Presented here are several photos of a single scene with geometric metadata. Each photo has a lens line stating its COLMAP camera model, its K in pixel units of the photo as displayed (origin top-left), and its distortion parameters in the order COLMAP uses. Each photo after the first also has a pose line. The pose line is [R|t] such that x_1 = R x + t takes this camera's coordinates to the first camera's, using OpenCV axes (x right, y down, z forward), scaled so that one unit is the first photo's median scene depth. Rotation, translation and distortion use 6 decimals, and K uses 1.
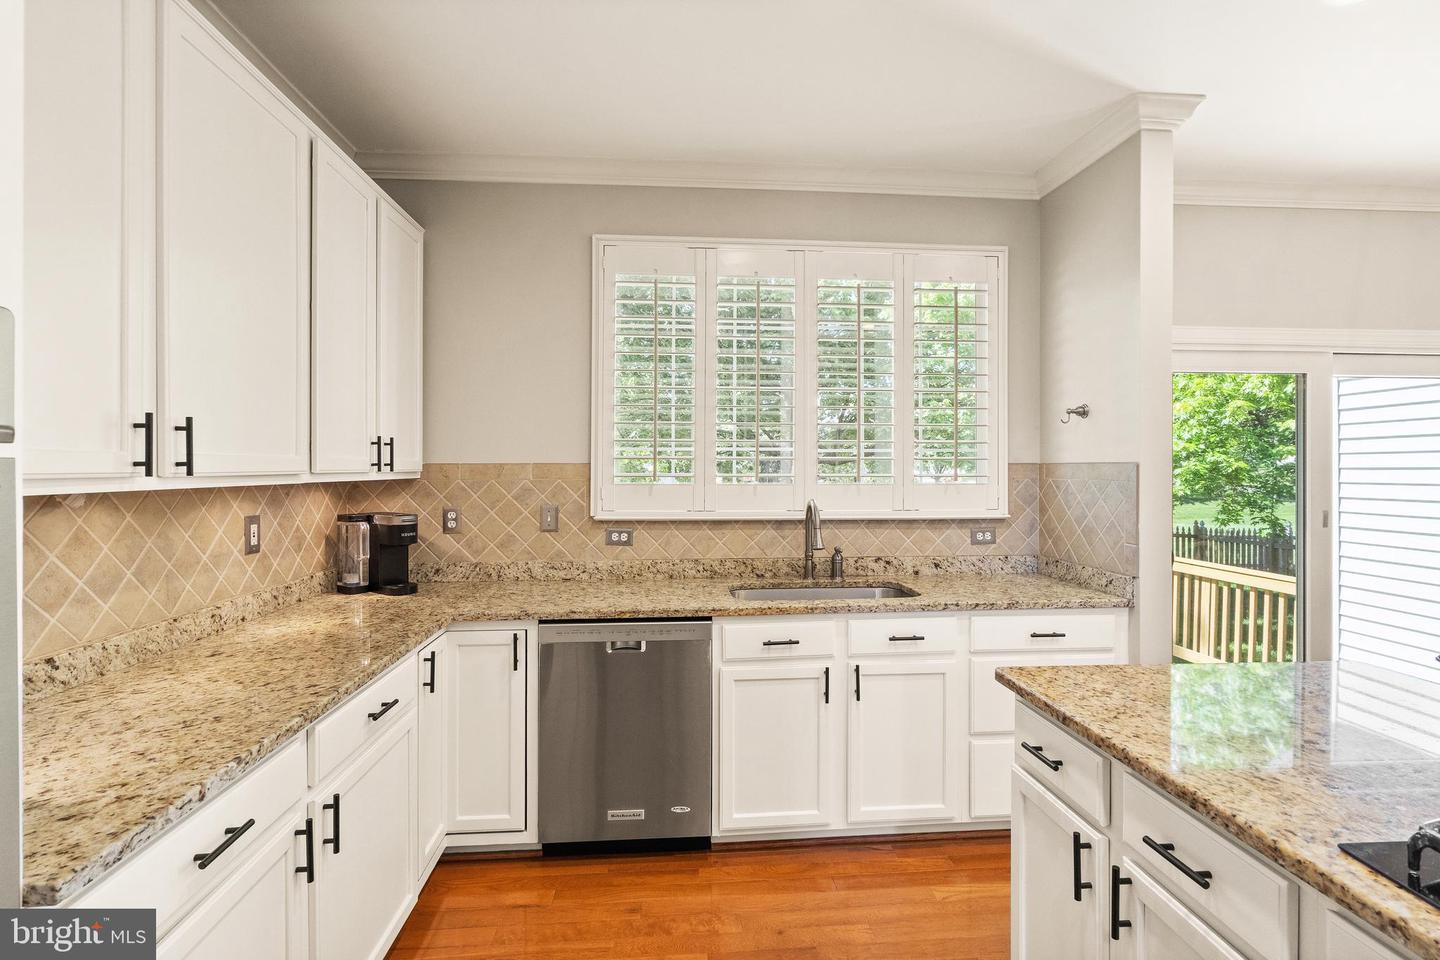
lens RADIAL K [[650.6, 0, 726.9], [0, 650.6, 473.4], [0, 0, 1]] dist [-0.002372, 0.000213]
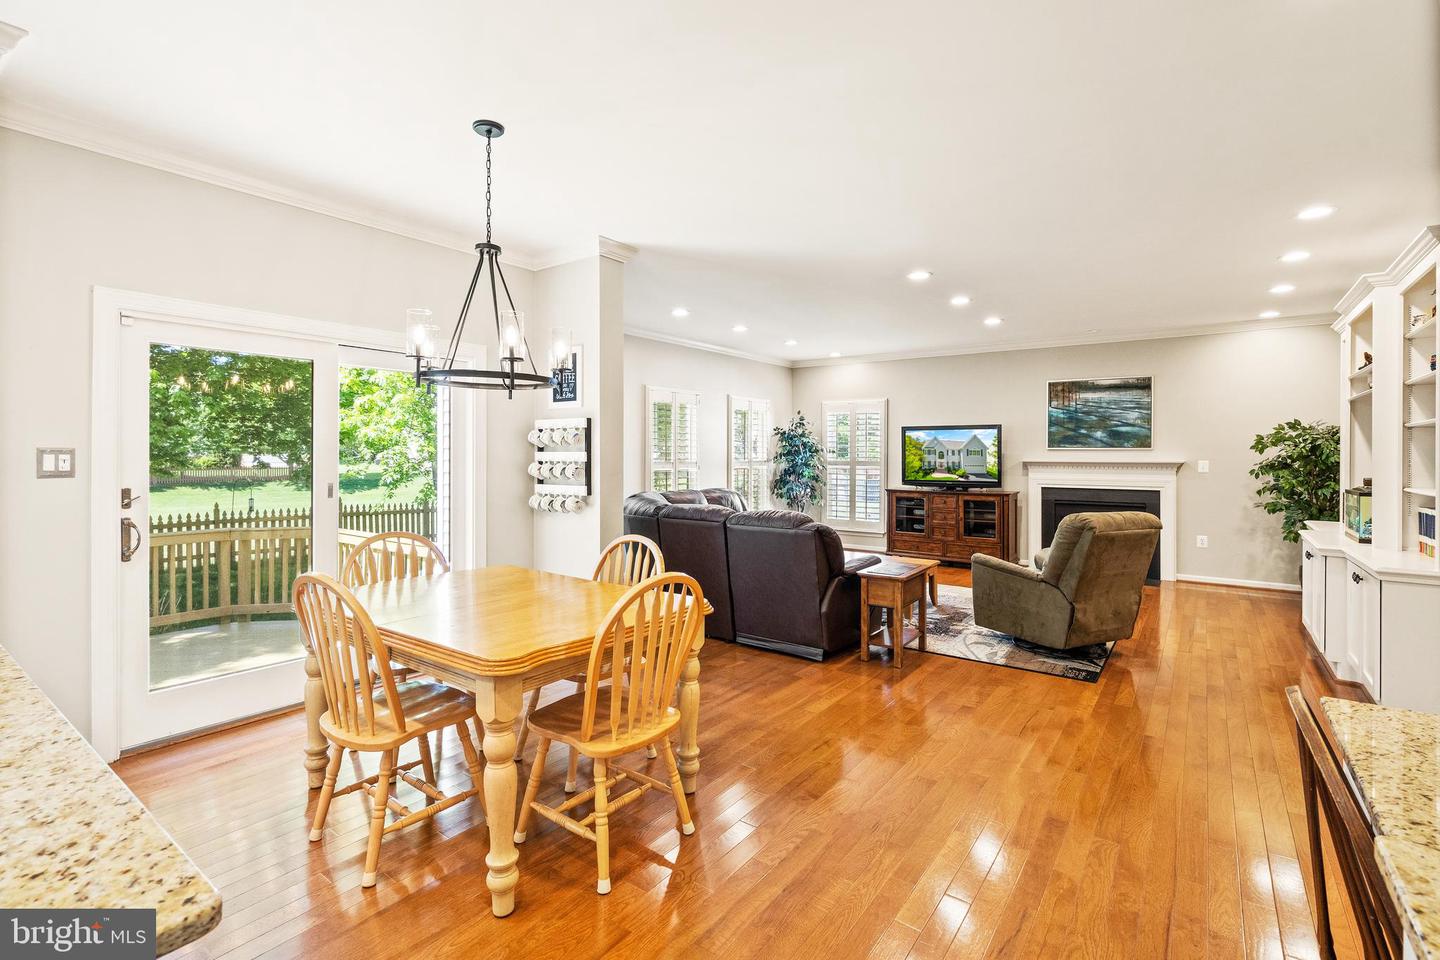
lens RADIAL K [[656.6, 0, 720.5], [0, 656.6, 452.0], [0, 0, 1]] dist [-0.001520, -0.000211]
pose [[0.663781, 0.007375, 0.747890, 0.581891], [0.000400, 0.999948, -0.010216, 0.016658], [-0.747927, 0.007080, 0.663744, -0.281730]]
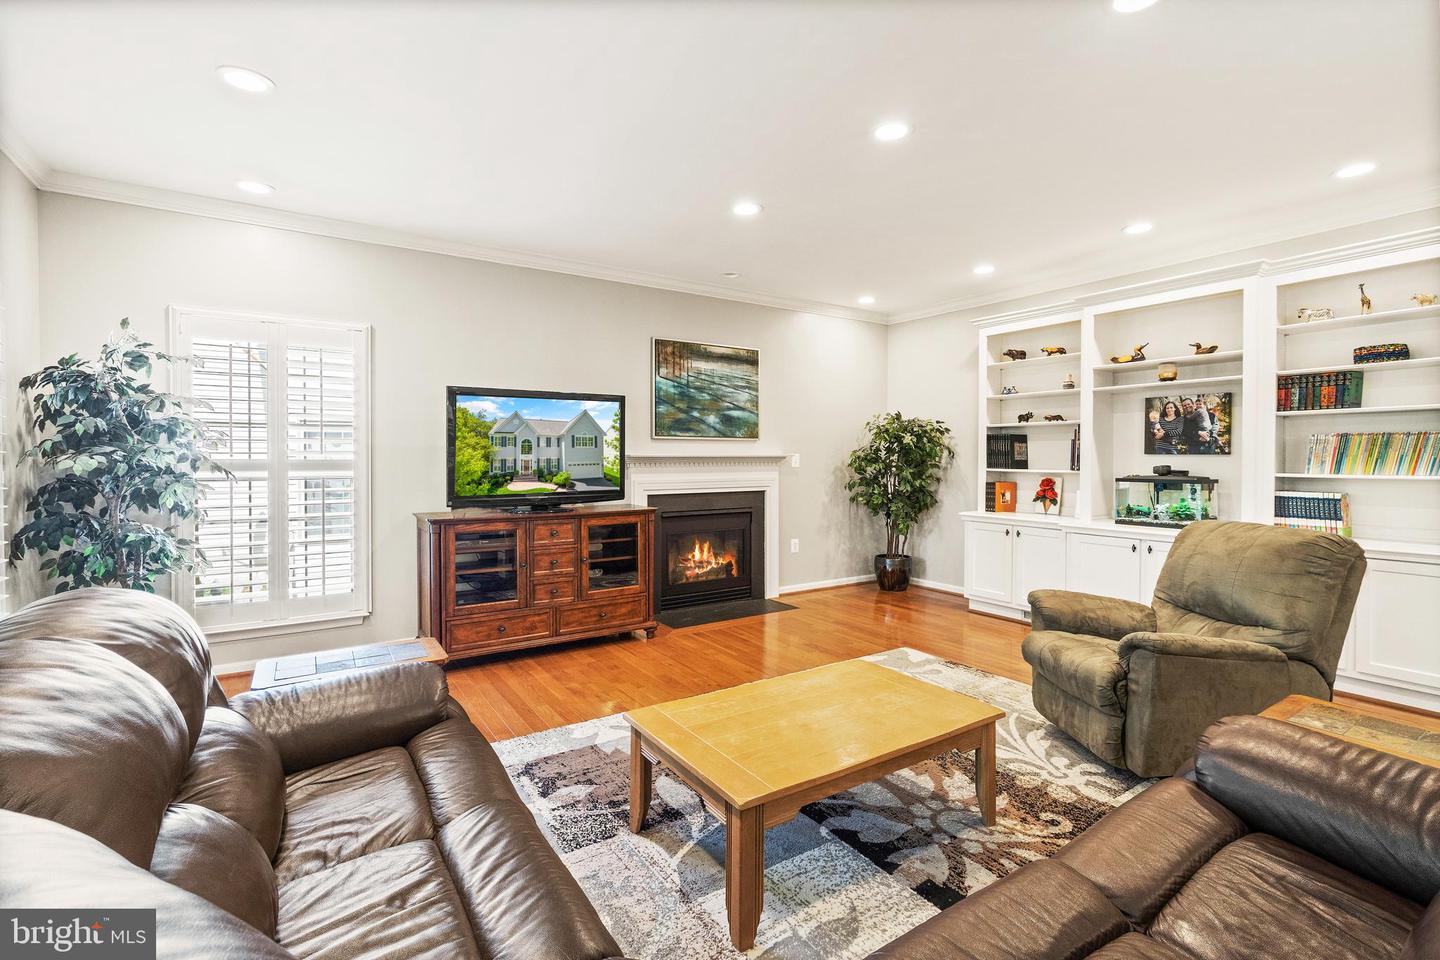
lens RADIAL K [[681.8, 0, 720.0], [0, 681.8, 480.0], [0, 0, 1]] dist [-0.001463, 0.000030]
pose [[-0.479850, -0.028557, 0.876886, 1.754344], [0.010204, 0.999221, 0.038125, 0.022308], [-0.877291, 0.027242, -0.479185, 1.262120]]
